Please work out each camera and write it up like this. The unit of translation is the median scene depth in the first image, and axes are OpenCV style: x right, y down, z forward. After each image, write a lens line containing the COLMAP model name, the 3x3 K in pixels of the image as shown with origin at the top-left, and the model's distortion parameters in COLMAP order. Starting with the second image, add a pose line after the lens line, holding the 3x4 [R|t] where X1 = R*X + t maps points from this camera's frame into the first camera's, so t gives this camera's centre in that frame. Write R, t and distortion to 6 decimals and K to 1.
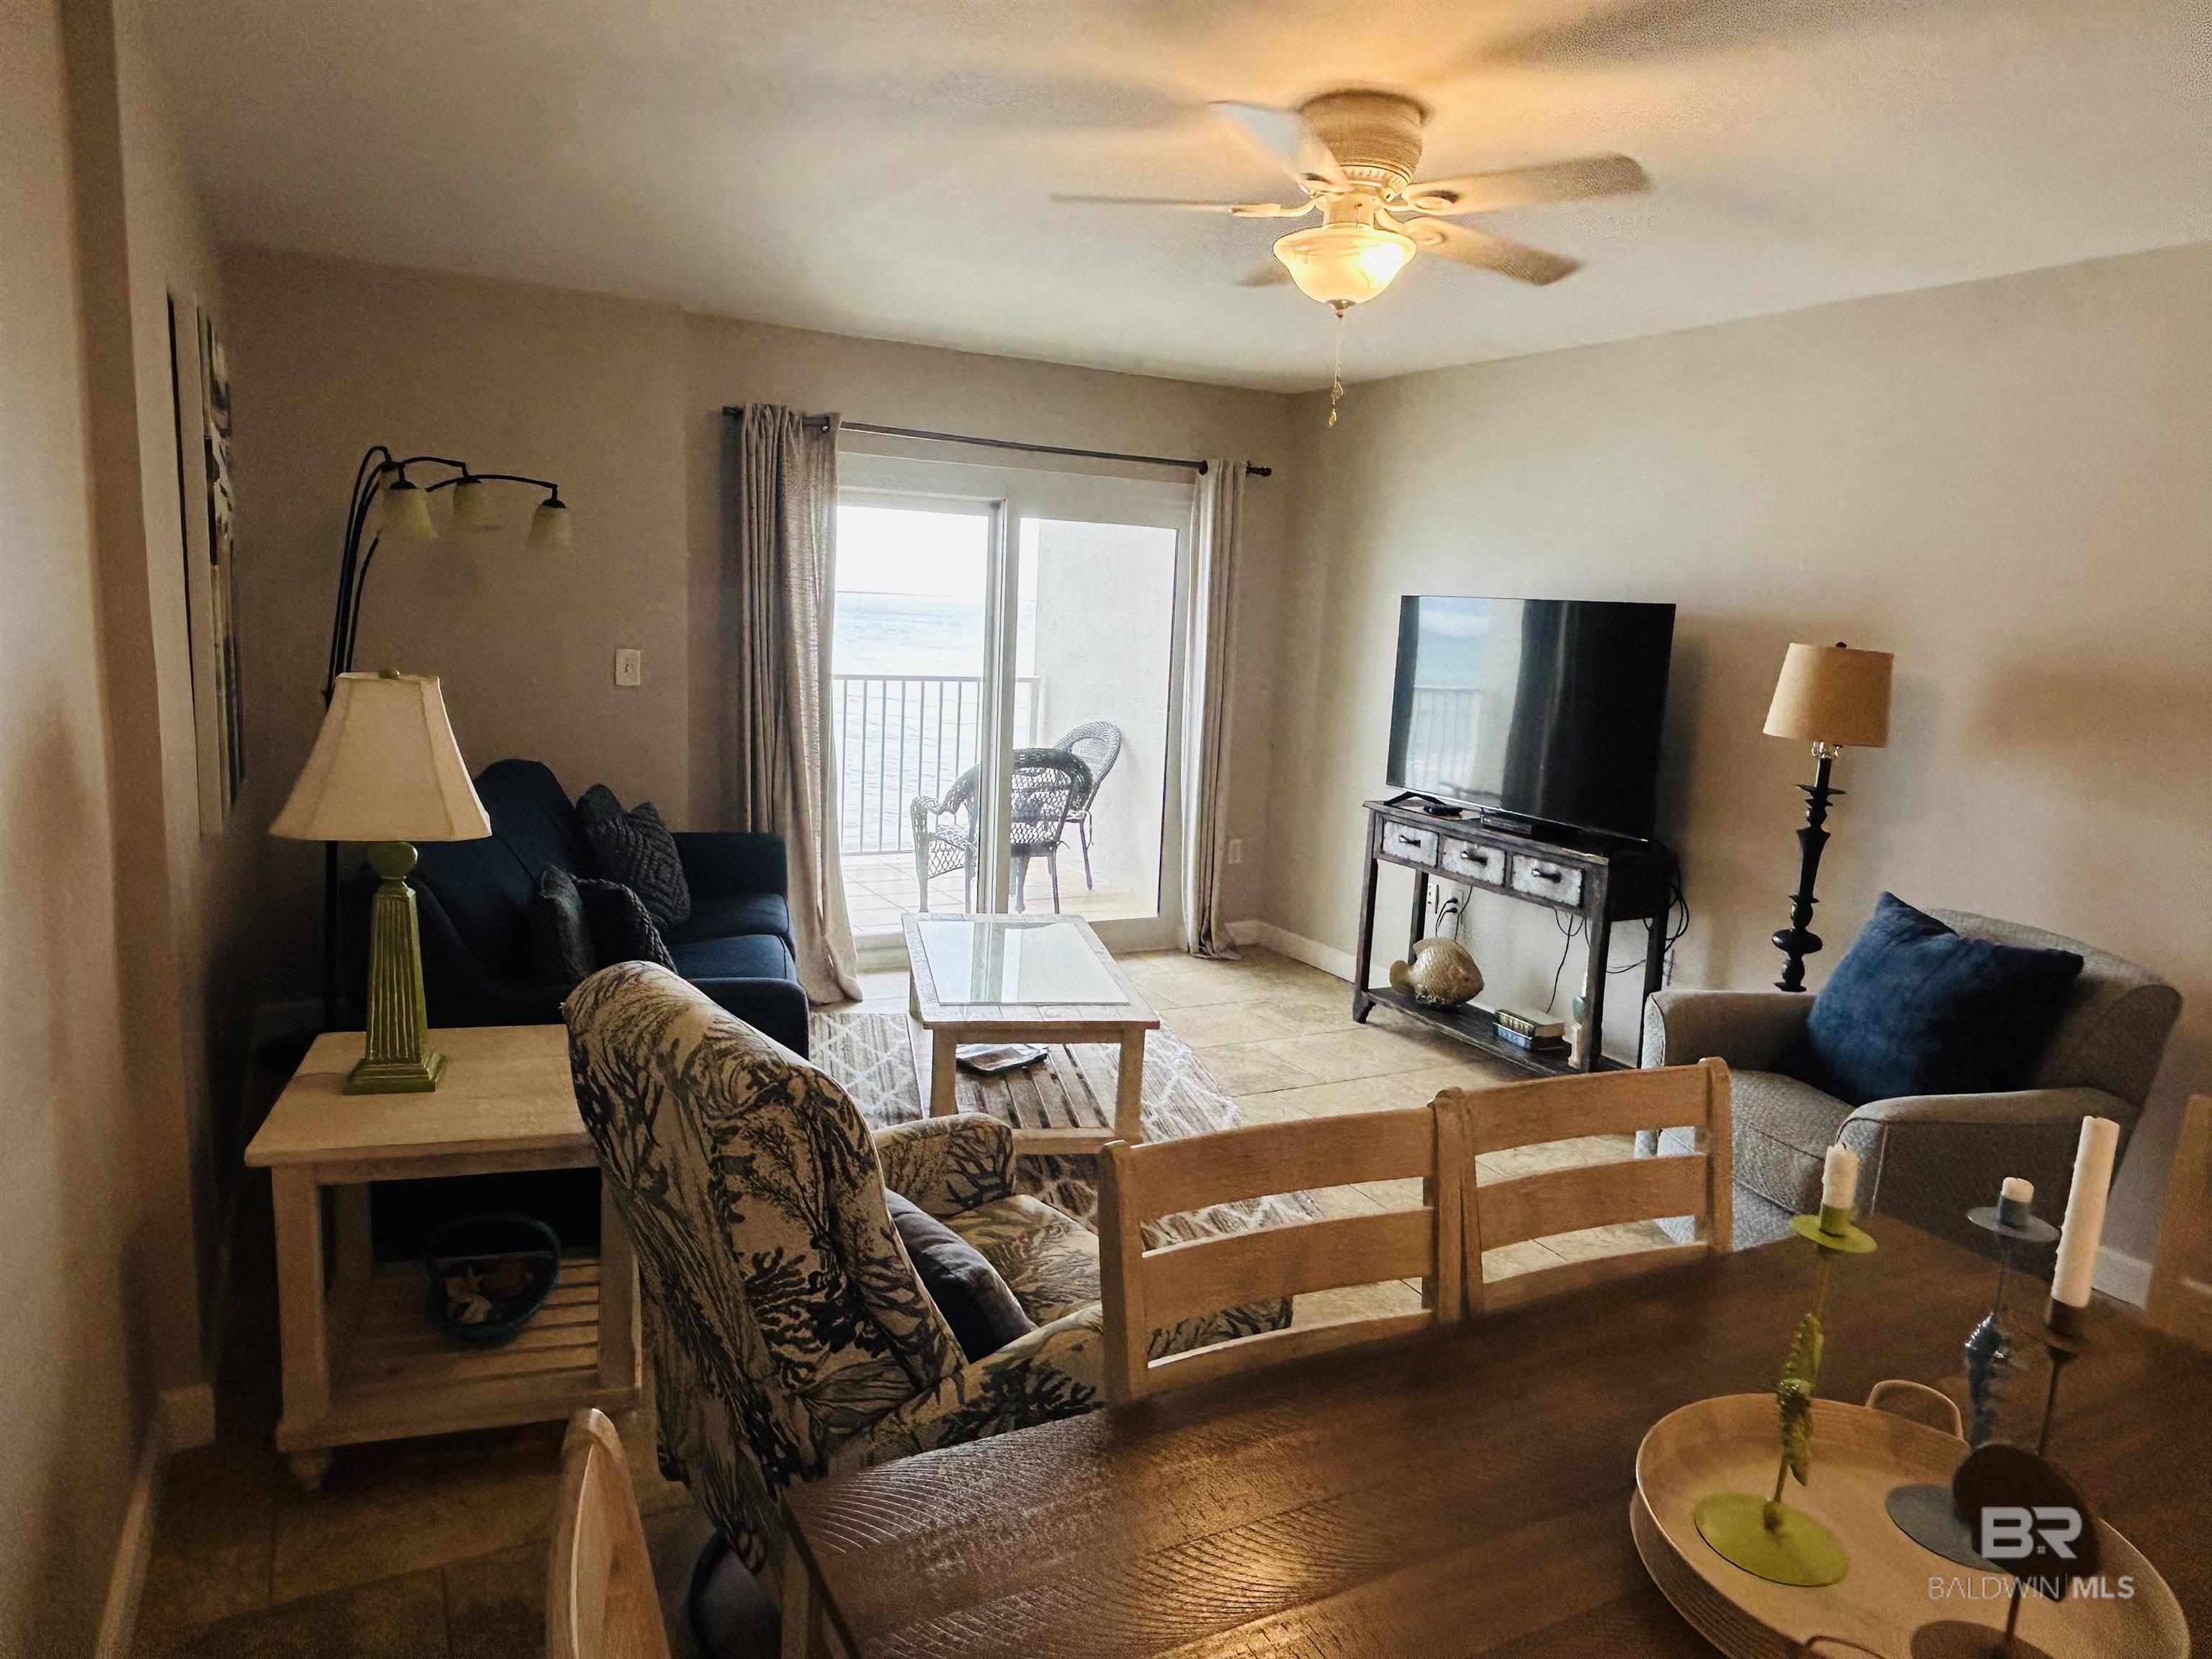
lens RADIAL K [[1430.3, 0, 1106.0], [0, 1430.3, 829.5], [0, 0, 1]] dist [0.001354, 0.000363]
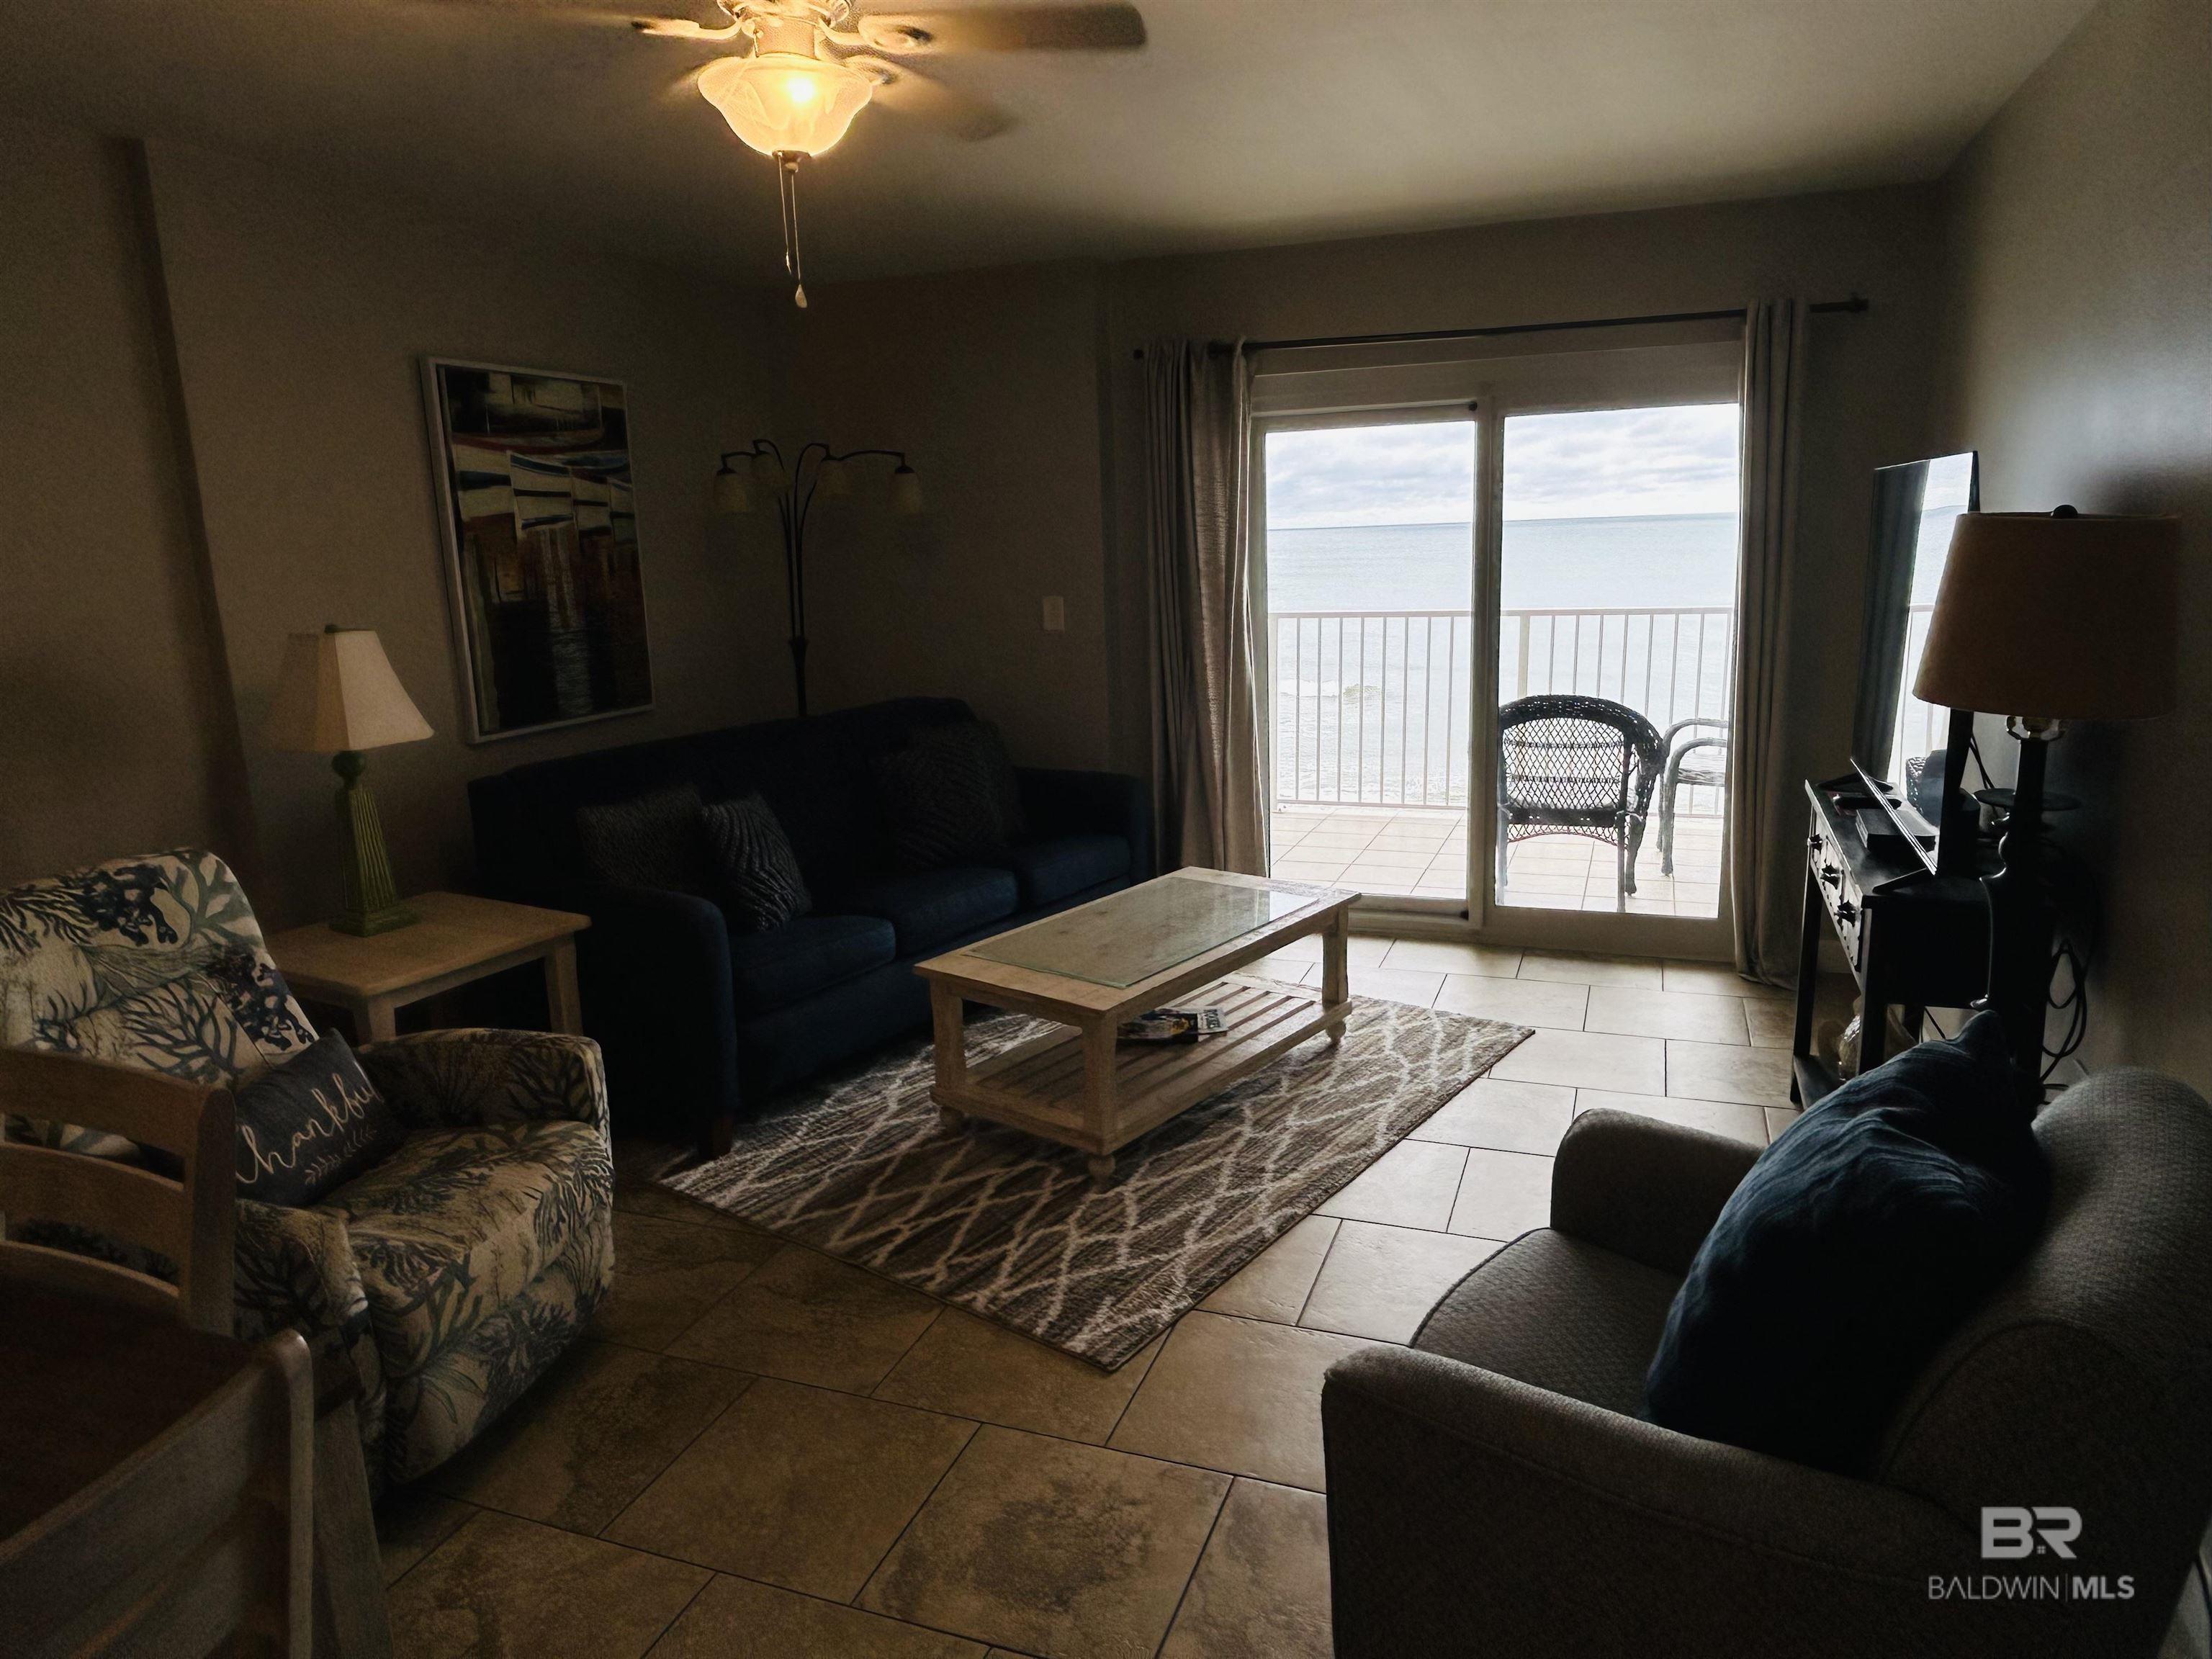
lens RADIAL K [[1430.3, 0, 1106.0], [0, 1430.3, 829.5], [0, 0, 1]] dist [0.001354, 0.000363]
pose [[0.659952, 0.084852, -0.746501, 0.581391], [-0.055172, 0.996393, 0.064480, -0.026313], [0.749279, -0.001368, 0.662253, 0.369047]]
